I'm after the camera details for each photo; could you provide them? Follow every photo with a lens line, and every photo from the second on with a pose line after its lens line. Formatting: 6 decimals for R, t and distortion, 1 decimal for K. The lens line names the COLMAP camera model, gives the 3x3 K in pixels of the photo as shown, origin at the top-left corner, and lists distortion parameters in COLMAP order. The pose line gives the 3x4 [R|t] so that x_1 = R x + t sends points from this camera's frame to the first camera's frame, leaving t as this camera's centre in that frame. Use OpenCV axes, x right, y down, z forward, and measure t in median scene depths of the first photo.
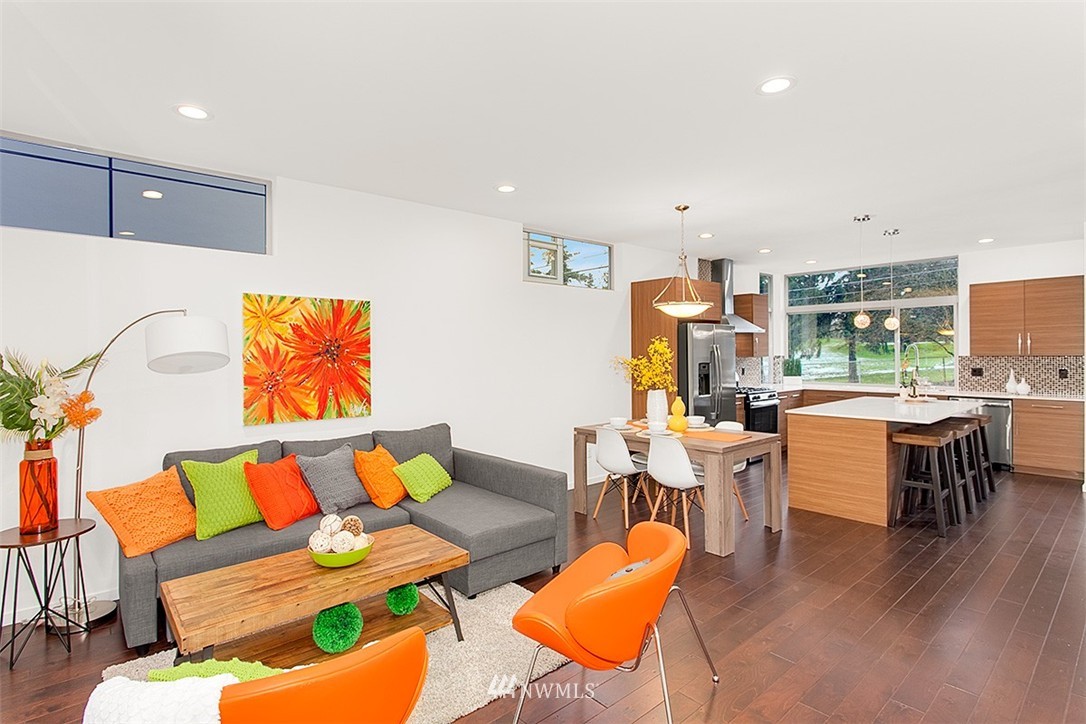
lens RADIAL K [[554.9, 0, 545.9], [0, 554.9, 353.8], [0, 0, 1]] dist [0.000471, -0.000179]
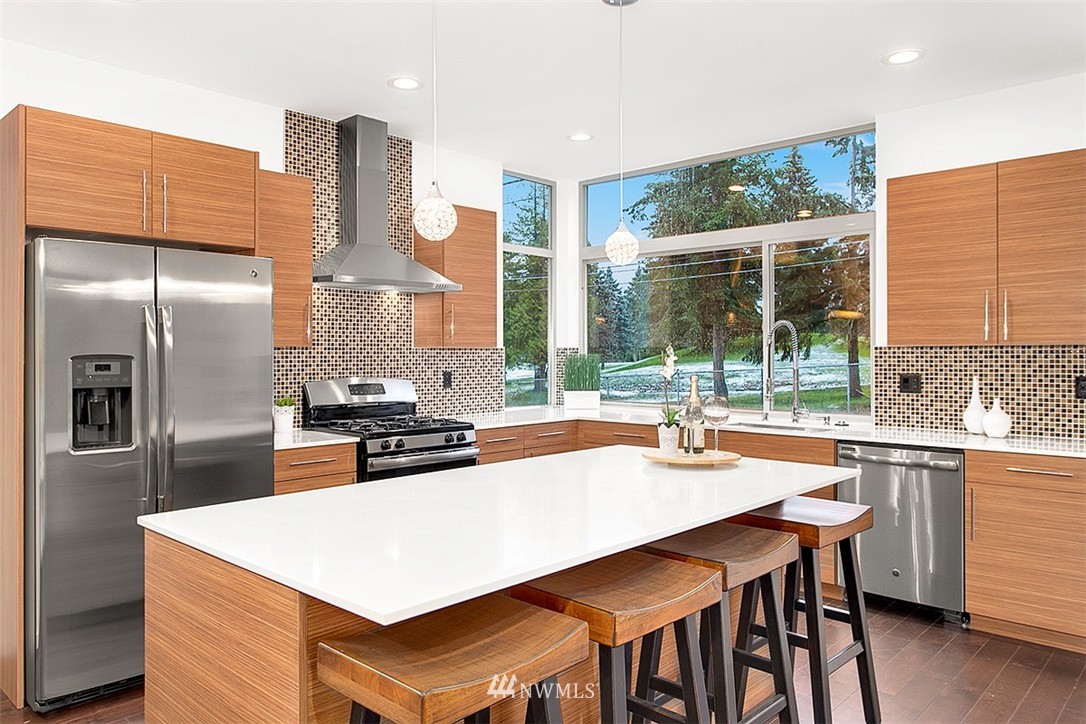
lens RADIAL K [[774.8, 0, 541.3], [0, 774.8, 345.0], [0, 0, 1]] dist [-0.001730, -0.002723]
pose [[0.997006, 0.007347, 0.076977, 0.455188], [-0.006519, 0.999918, -0.011007, 0.011754], [-0.077052, 0.010472, 0.996972, 0.428188]]
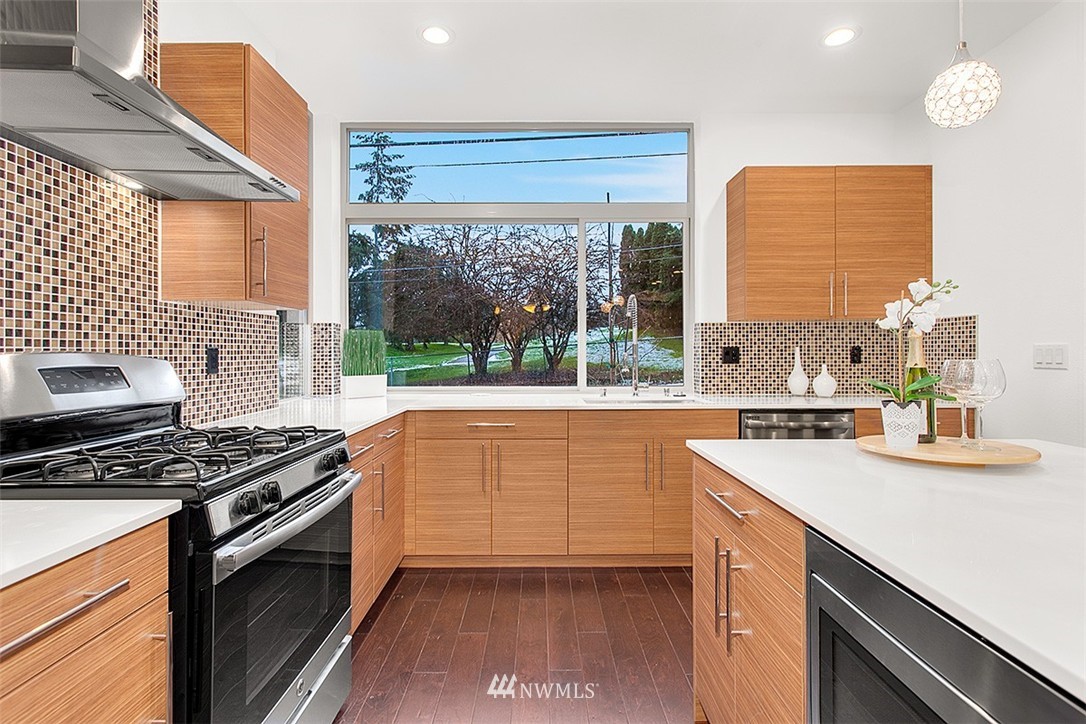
lens RADIAL K [[524.9, 0, 539.0], [0, 524.9, 350.7], [0, 0, 1]] dist [-0.001824, -0.000220]
pose [[0.668215, 0.007845, 0.743927, 0.322571], [-0.001467, 0.999956, -0.009227, 0.034596], [-0.743967, 0.005075, 0.668198, 0.841173]]
